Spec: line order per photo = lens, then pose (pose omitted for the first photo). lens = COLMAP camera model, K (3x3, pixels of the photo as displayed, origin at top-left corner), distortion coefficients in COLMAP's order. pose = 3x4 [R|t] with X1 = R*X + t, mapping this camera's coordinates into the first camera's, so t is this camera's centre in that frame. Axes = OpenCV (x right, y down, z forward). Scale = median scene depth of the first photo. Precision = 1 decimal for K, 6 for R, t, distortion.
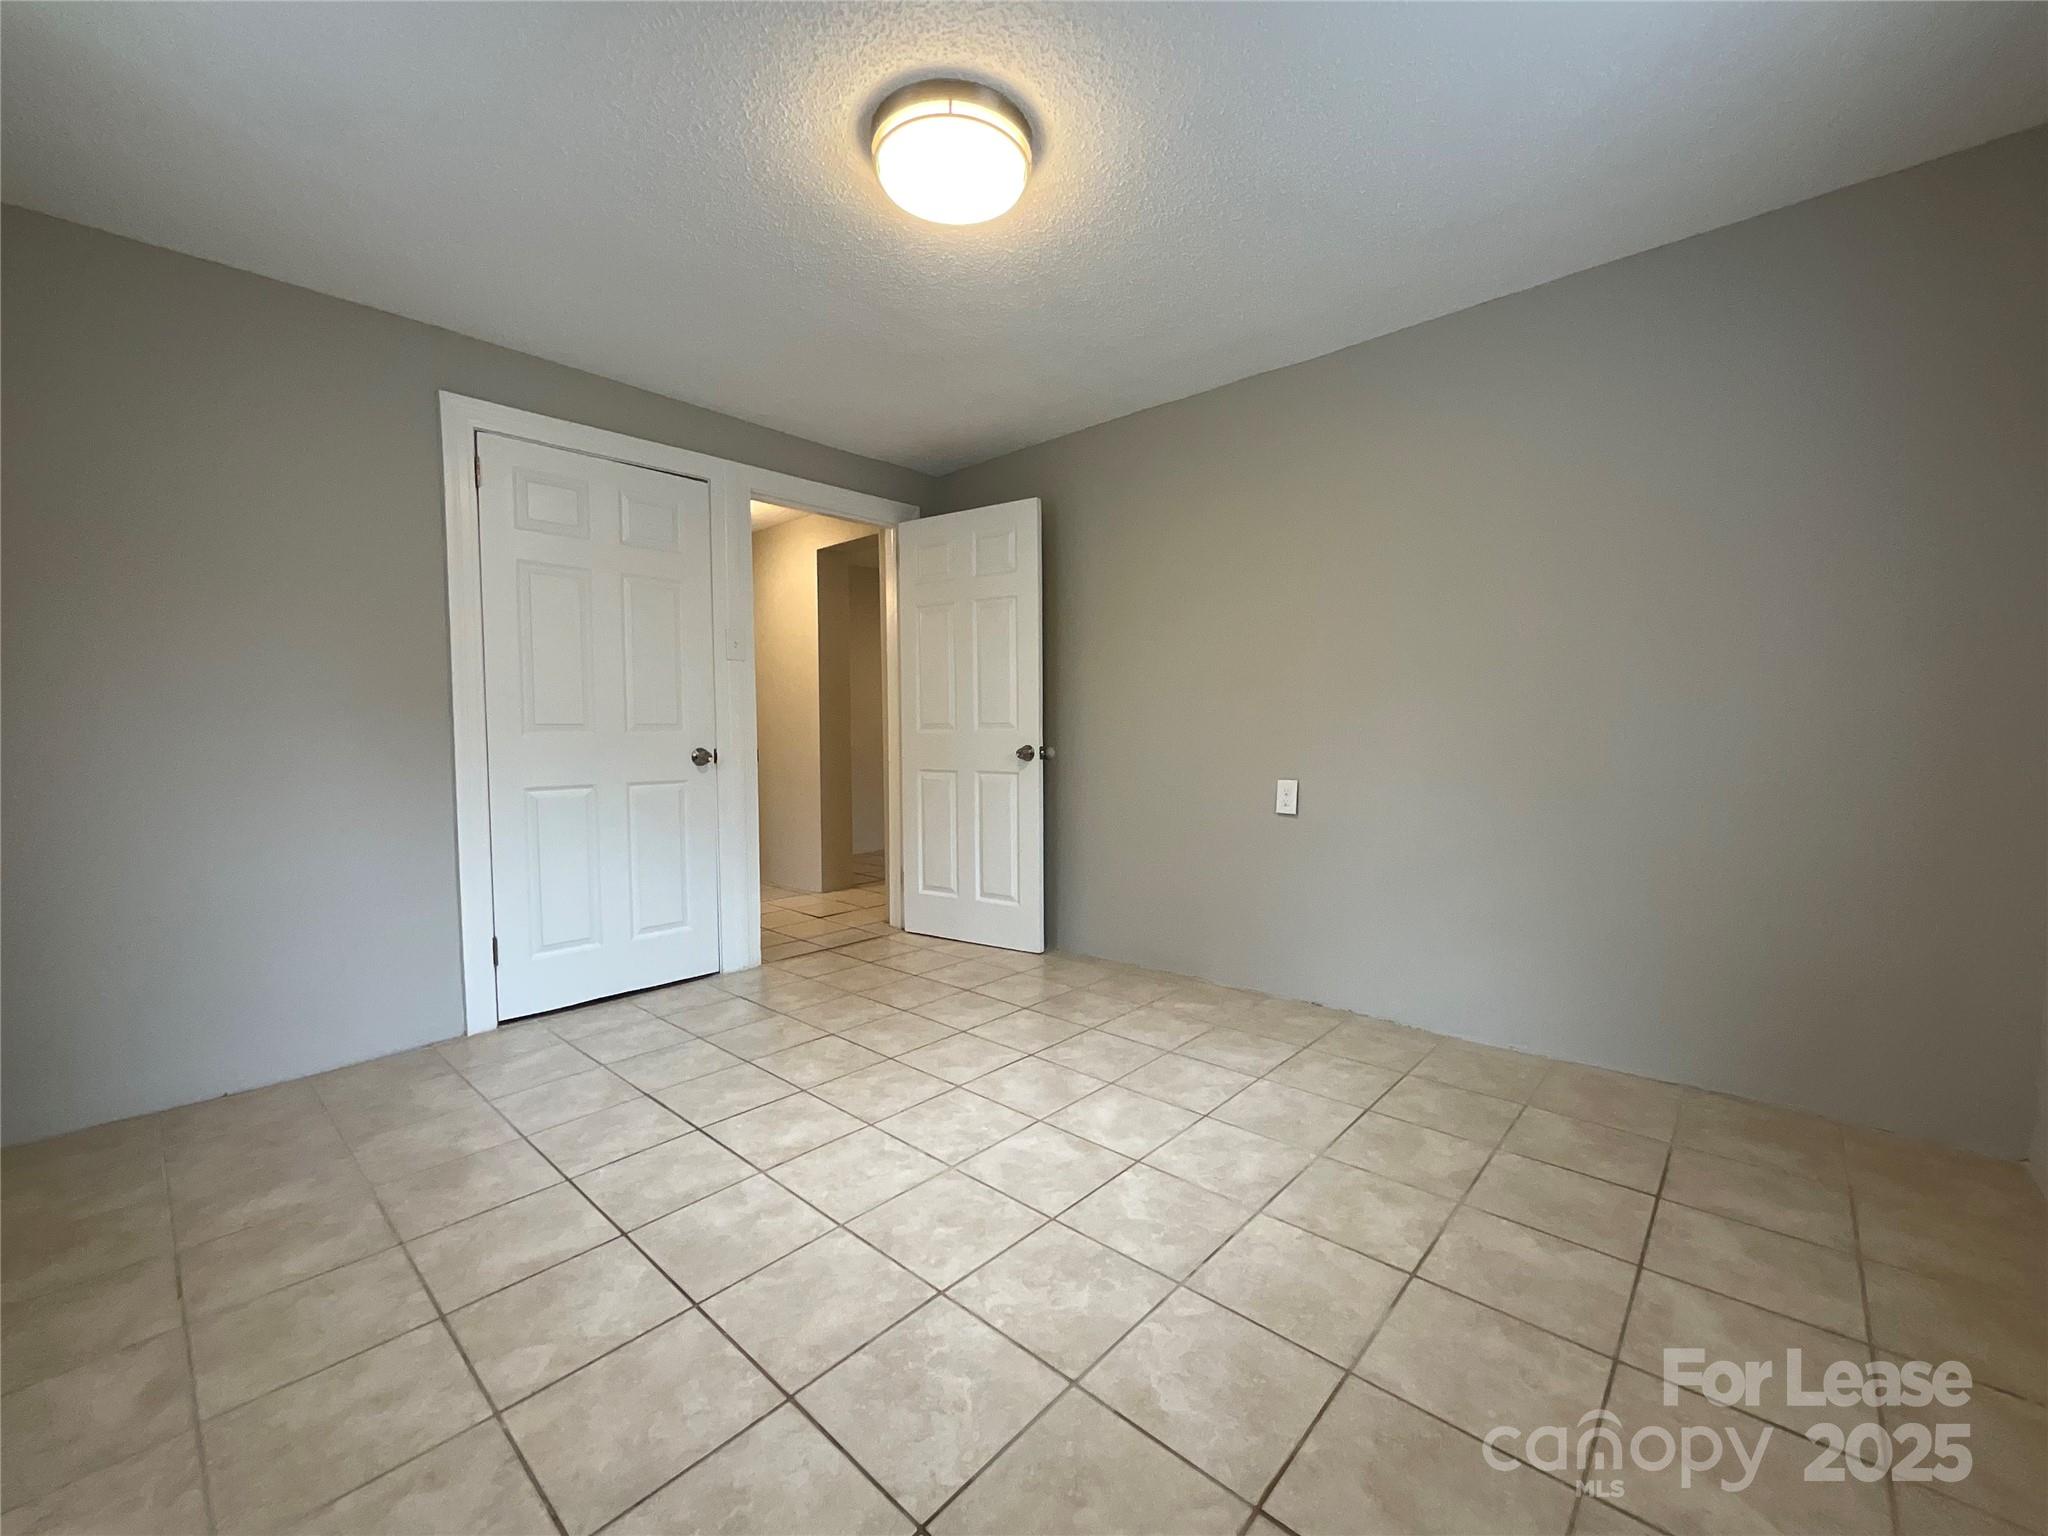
lens RADIAL K [[822.4, 0, 1024.0], [0, 822.4, 768.0], [0, 0, 1]] dist [-0.000417, 0.000108]
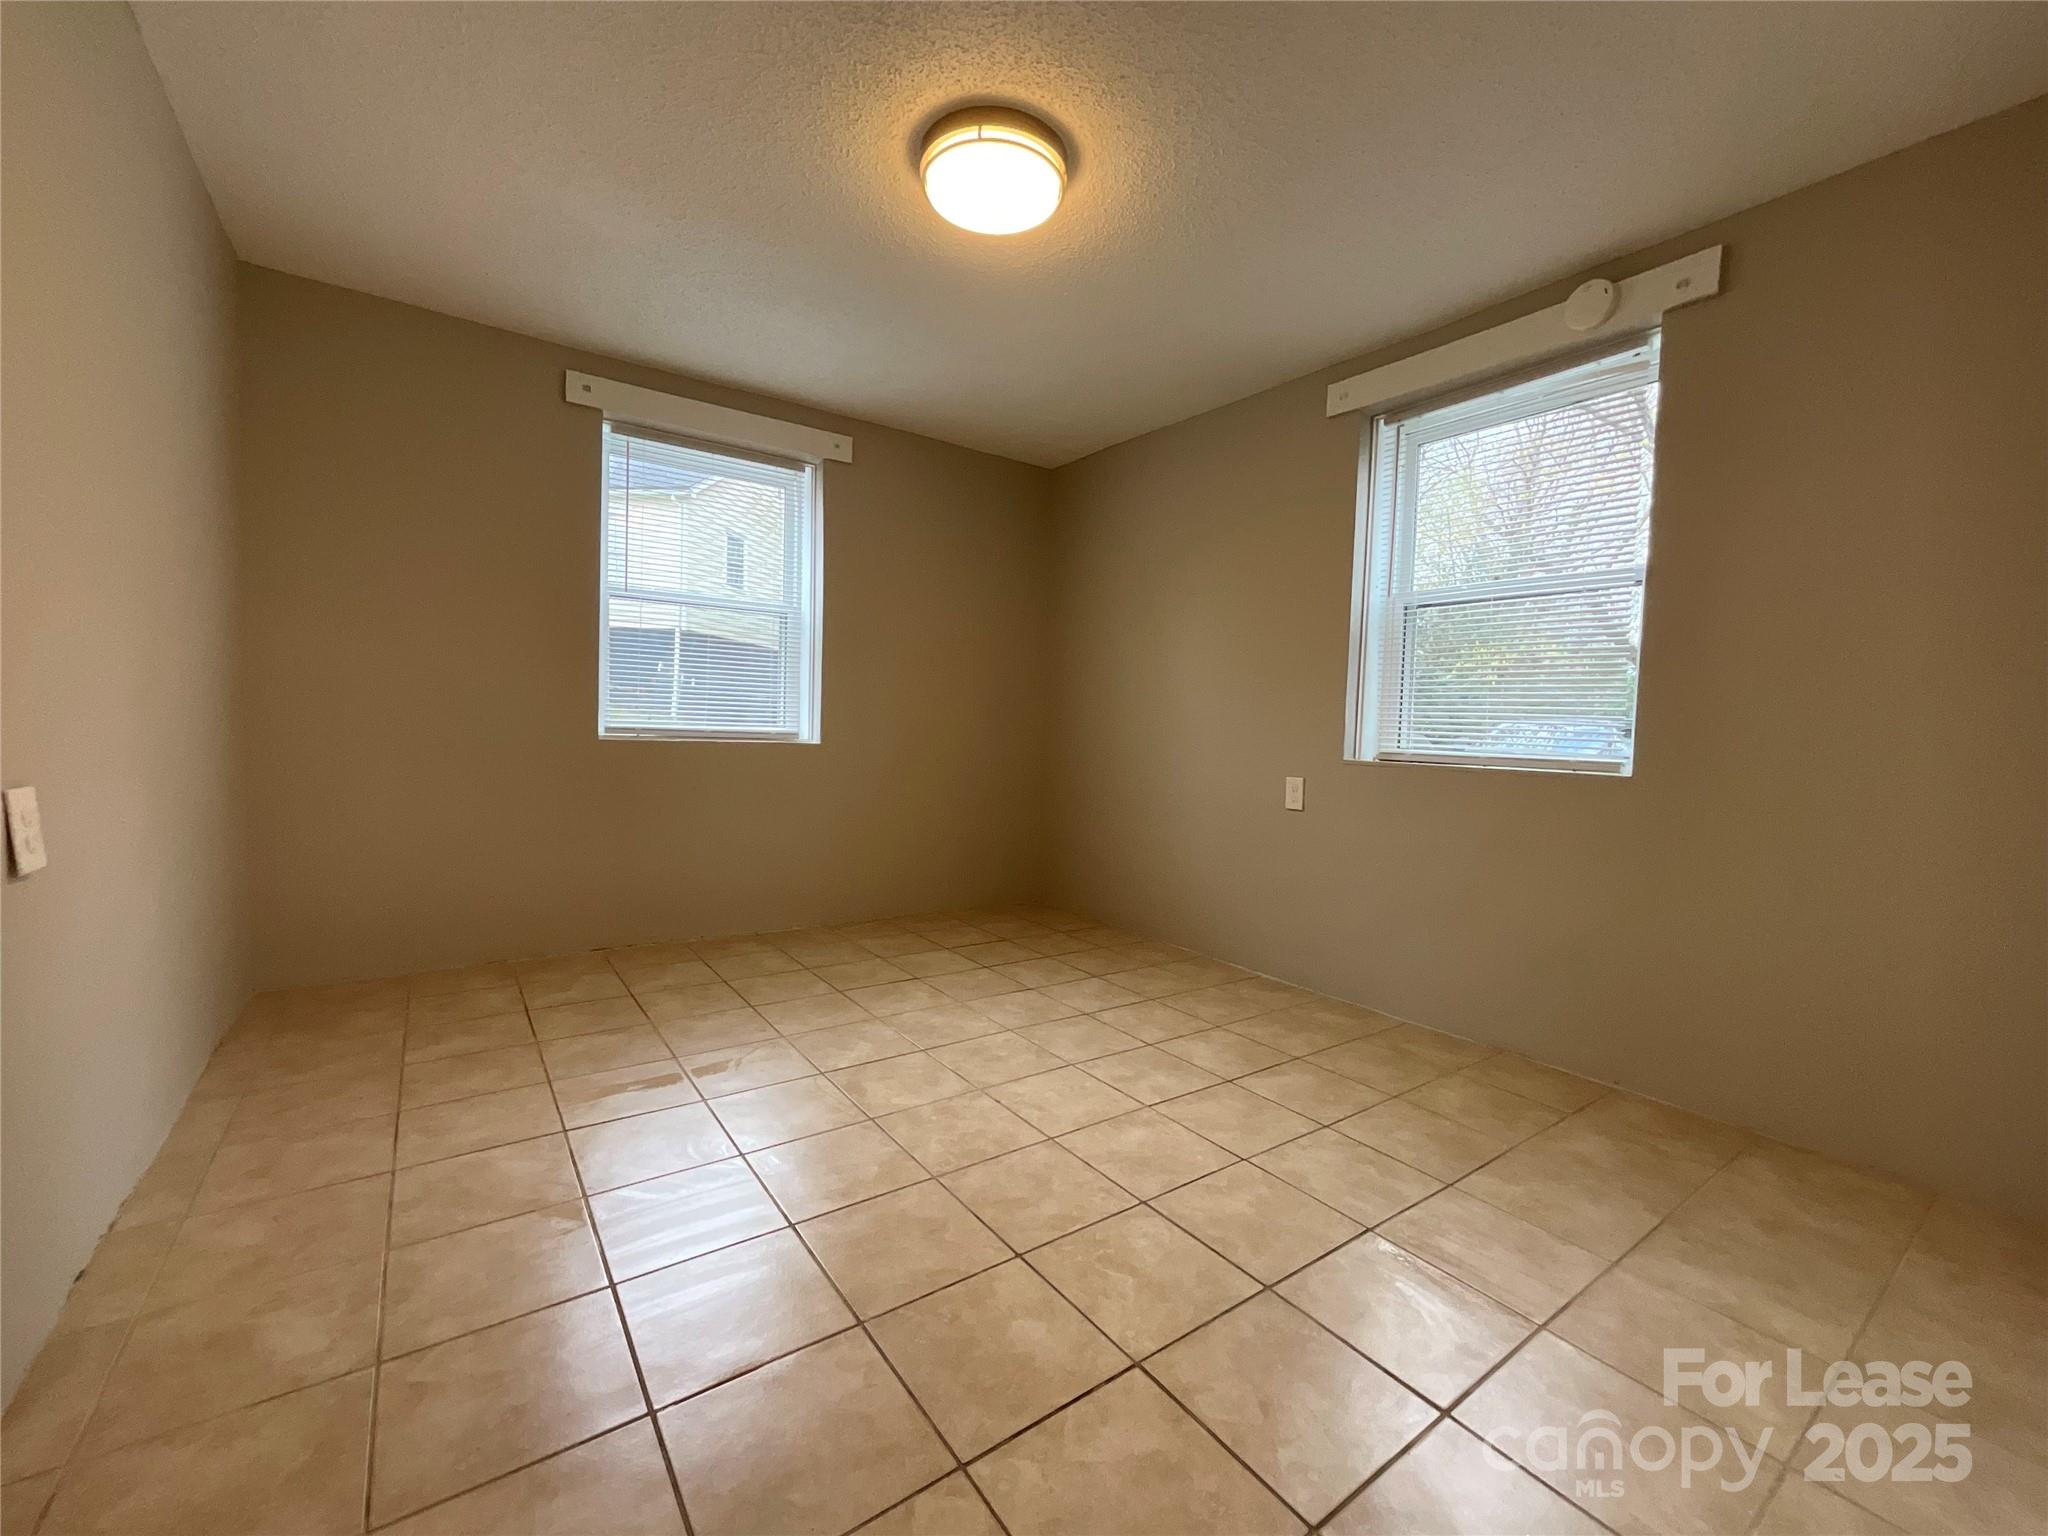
lens RADIAL K [[822.4, 0, 1024.0], [0, 822.4, 768.0], [0, 0, 1]] dist [-0.000417, 0.000108]
pose [[-0.977357, -0.036000, 0.208514, -0.372625], [-0.016129, 0.995229, 0.096223, -0.064887], [-0.210983, 0.090681, -0.973274, 2.083685]]
